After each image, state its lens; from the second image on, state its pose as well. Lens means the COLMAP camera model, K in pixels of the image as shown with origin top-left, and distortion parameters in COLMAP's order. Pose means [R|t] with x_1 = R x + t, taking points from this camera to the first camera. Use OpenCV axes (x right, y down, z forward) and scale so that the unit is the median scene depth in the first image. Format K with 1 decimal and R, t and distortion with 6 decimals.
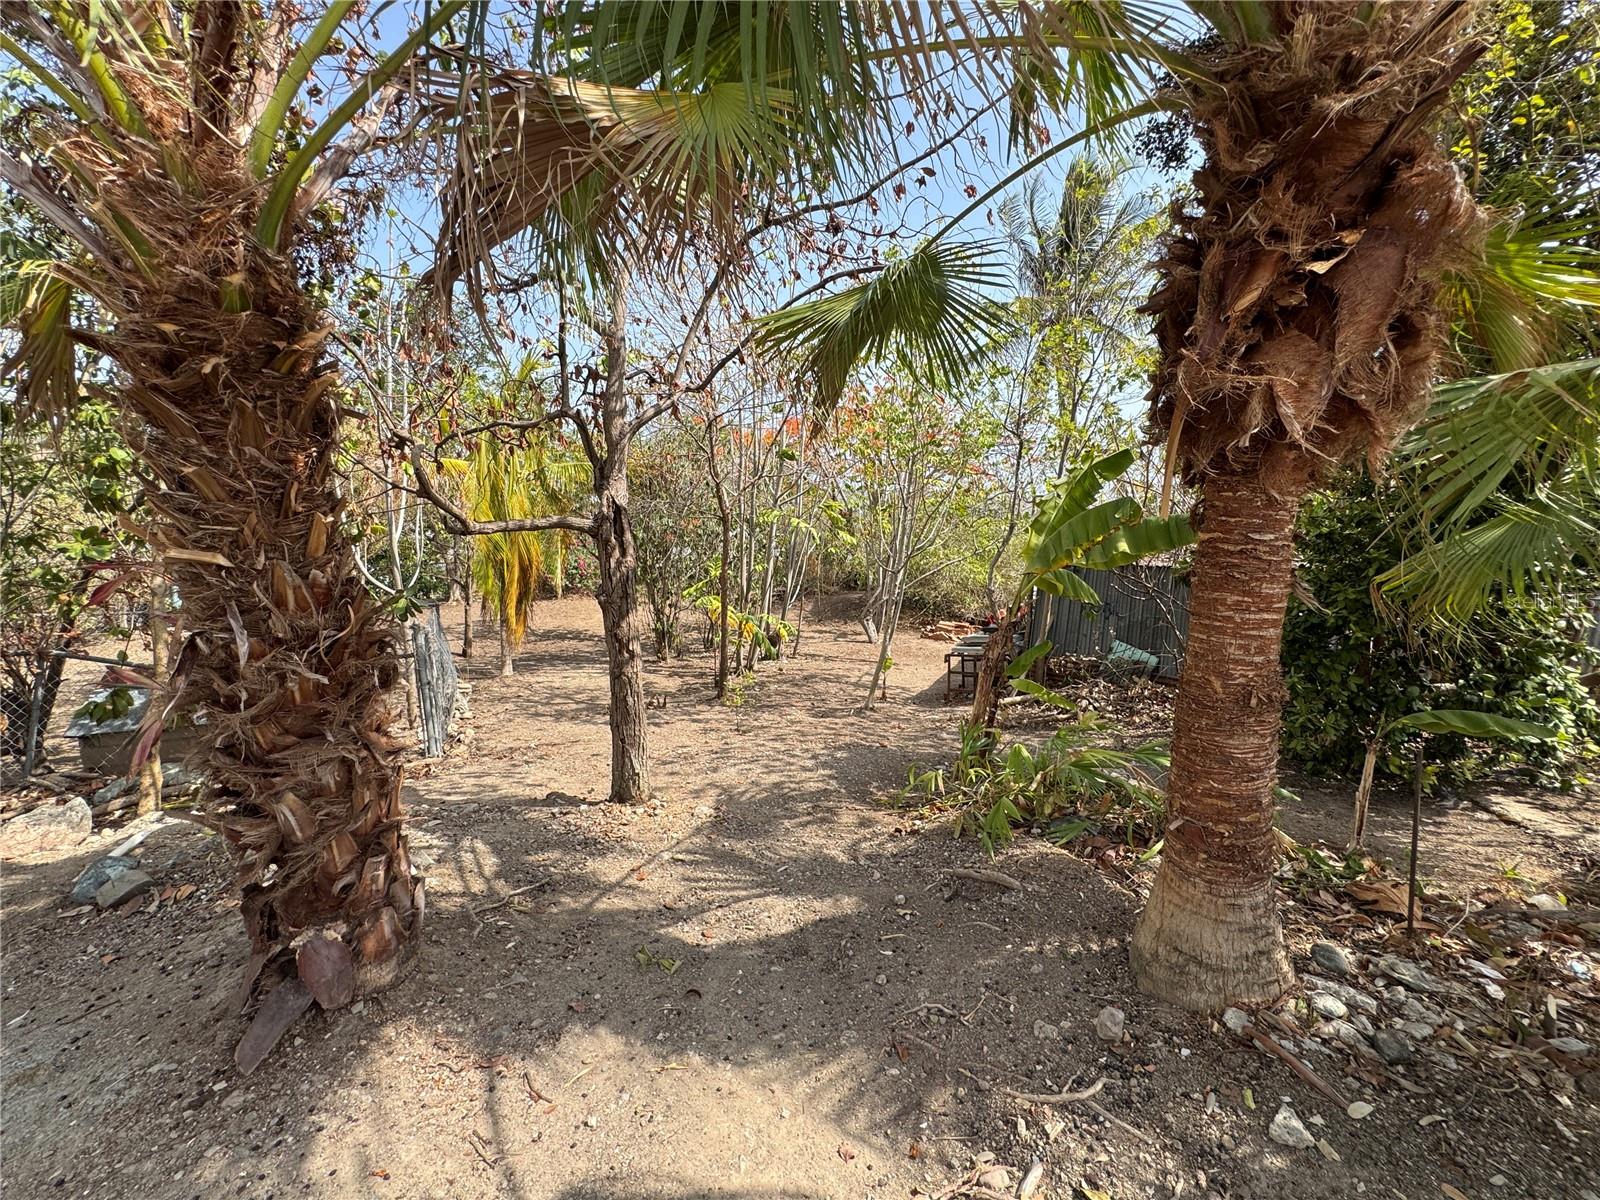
lens RADIAL K [[636.6, 0, 800.9], [0, 636.6, 596.1], [0, 0, 1]] dist [-0.007722, 0.001067]
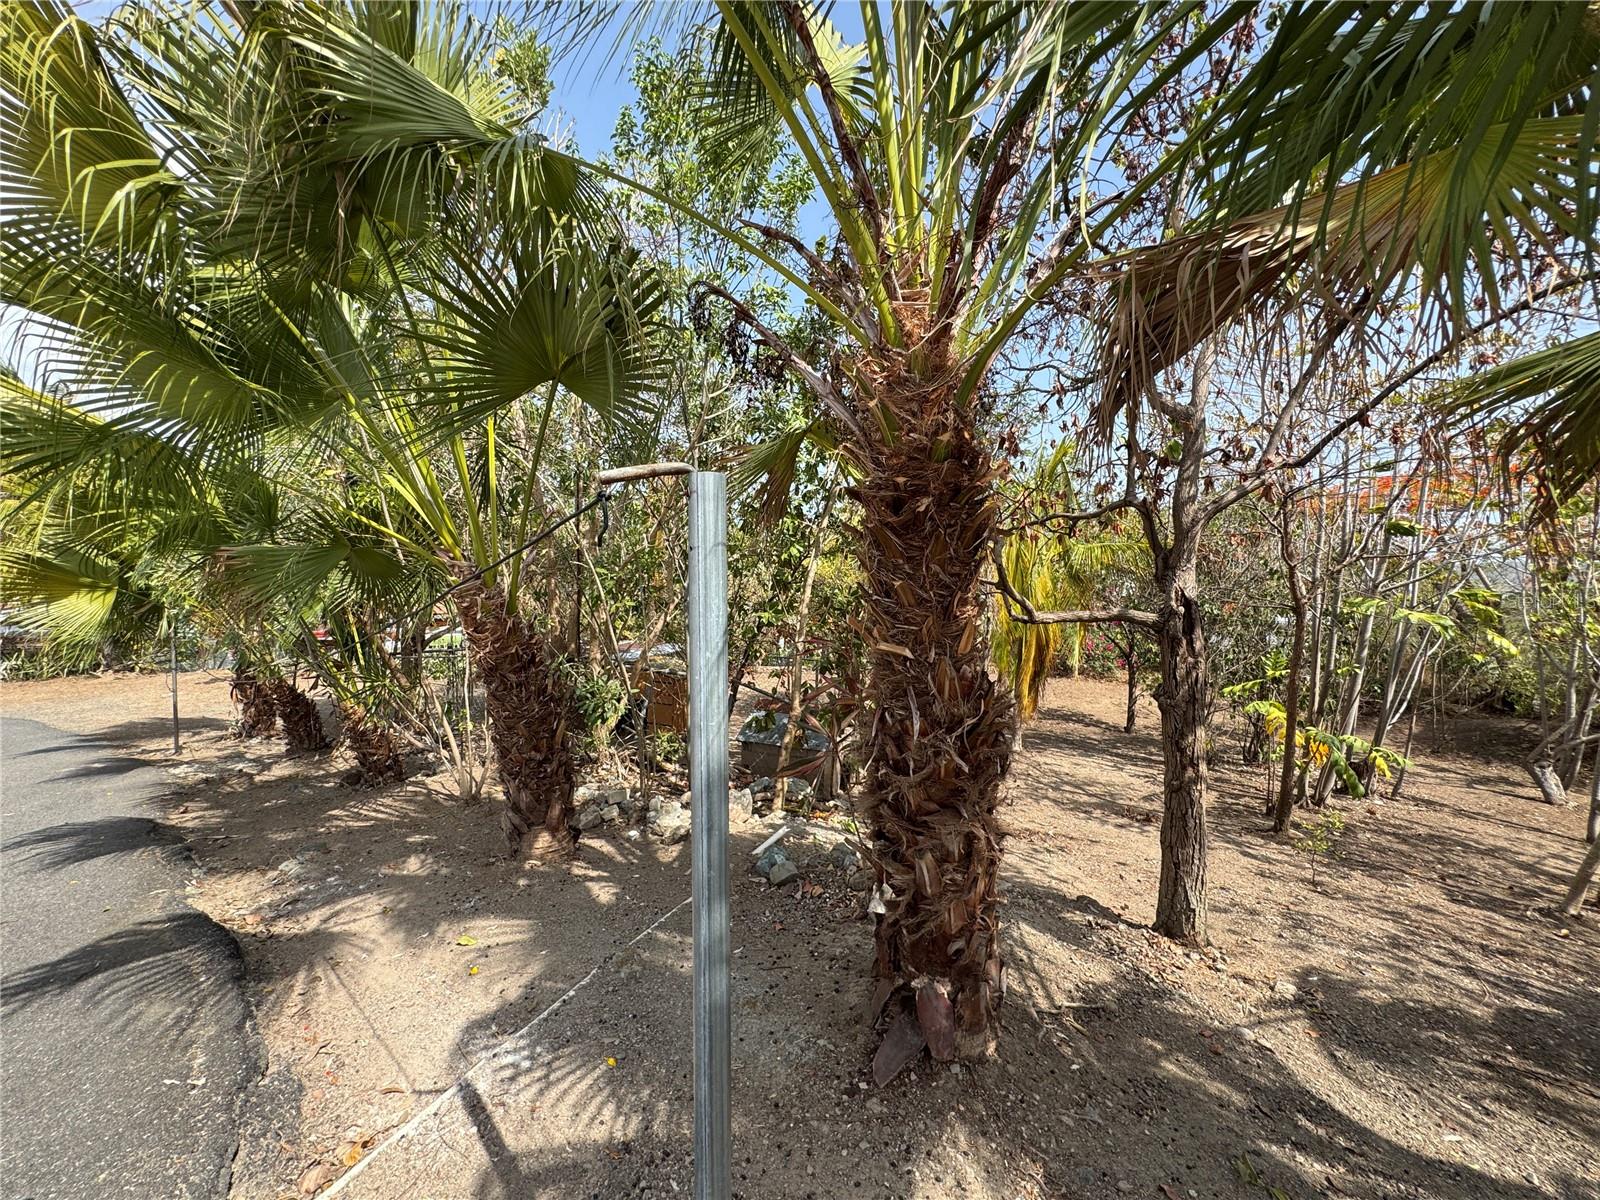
lens RADIAL K [[636.6, 0, 797.3], [0, 636.6, 595.0], [0, 0, 1]] dist [-0.007722, 0.001067]
pose [[0.737610, 0.032480, -0.674445, -0.089685], [-0.109384, 0.991397, -0.071885, -0.022621], [0.666308, 0.126797, 0.734817, -0.039674]]
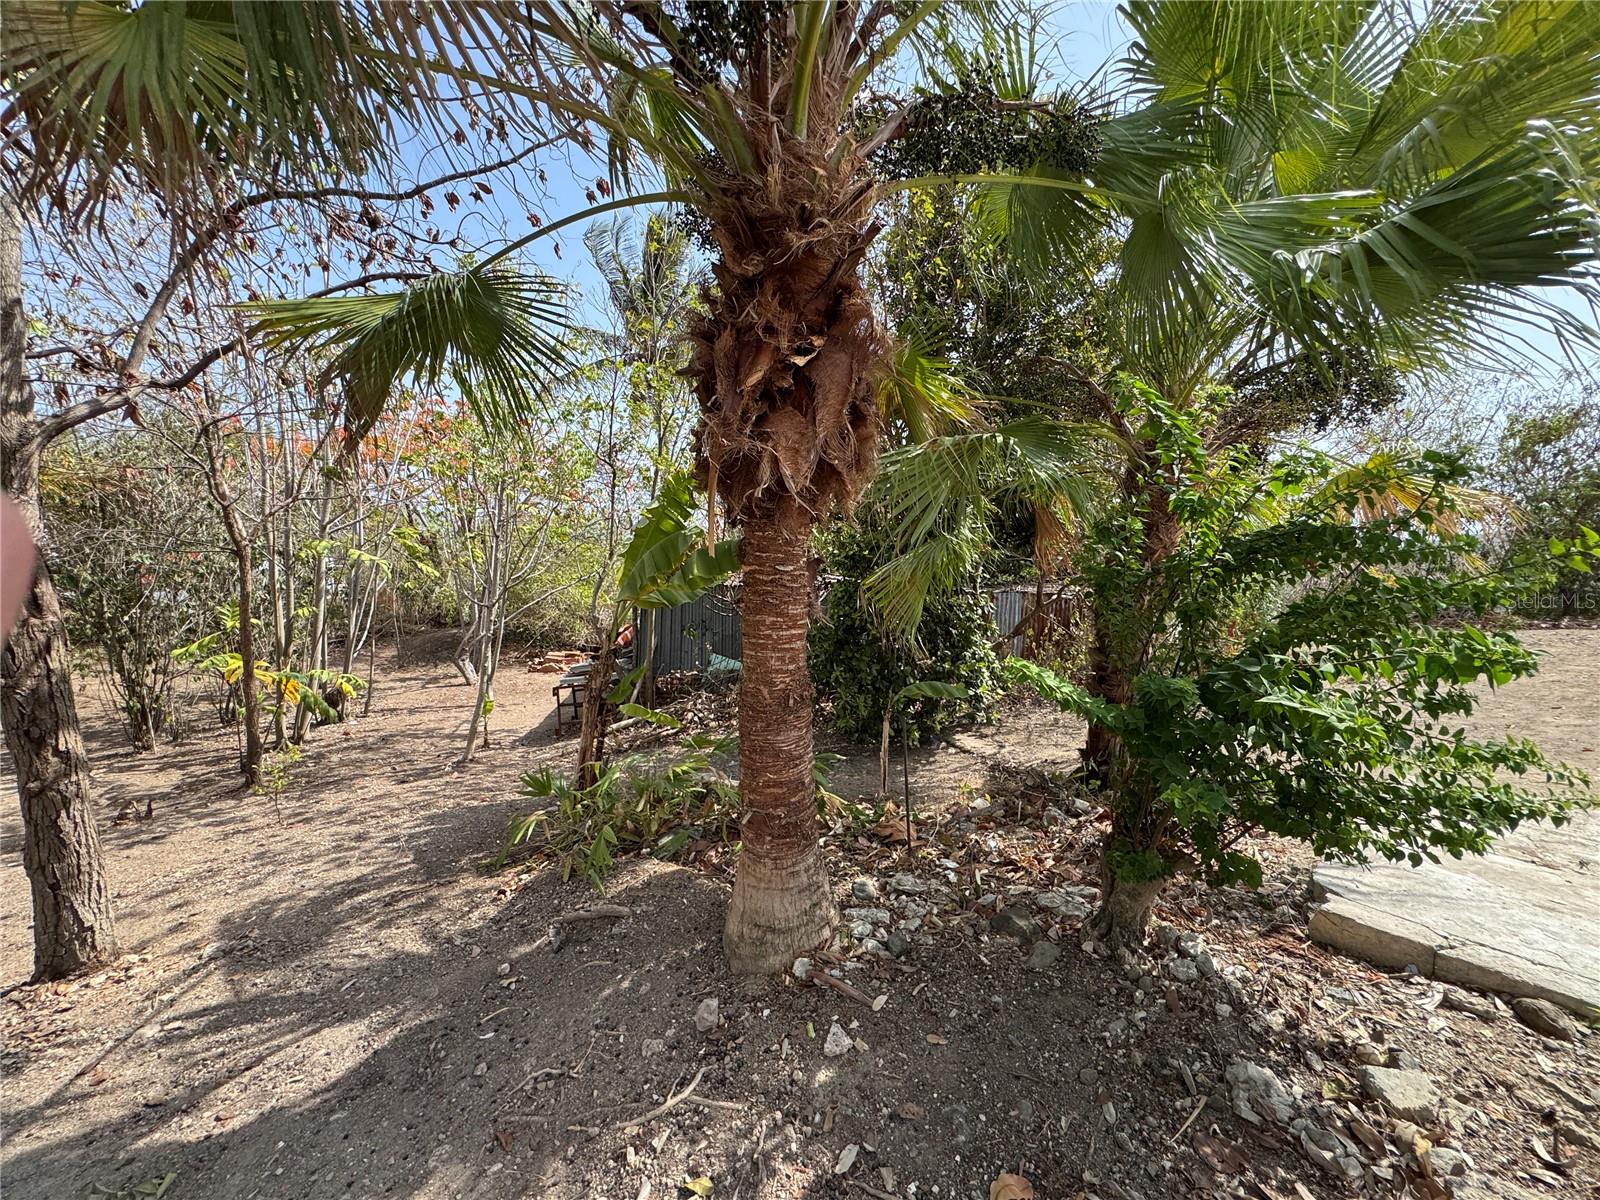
lens RADIAL K [[636.6, 0, 802.1], [0, 636.6, 596.2], [0, 0, 1]] dist [-0.007722, 0.001067]
pose [[0.828429, -0.061775, 0.556677, 0.026296], [0.081543, 0.996612, -0.010755, -0.009993], [-0.554127, 0.054303, 0.830659, -0.019495]]
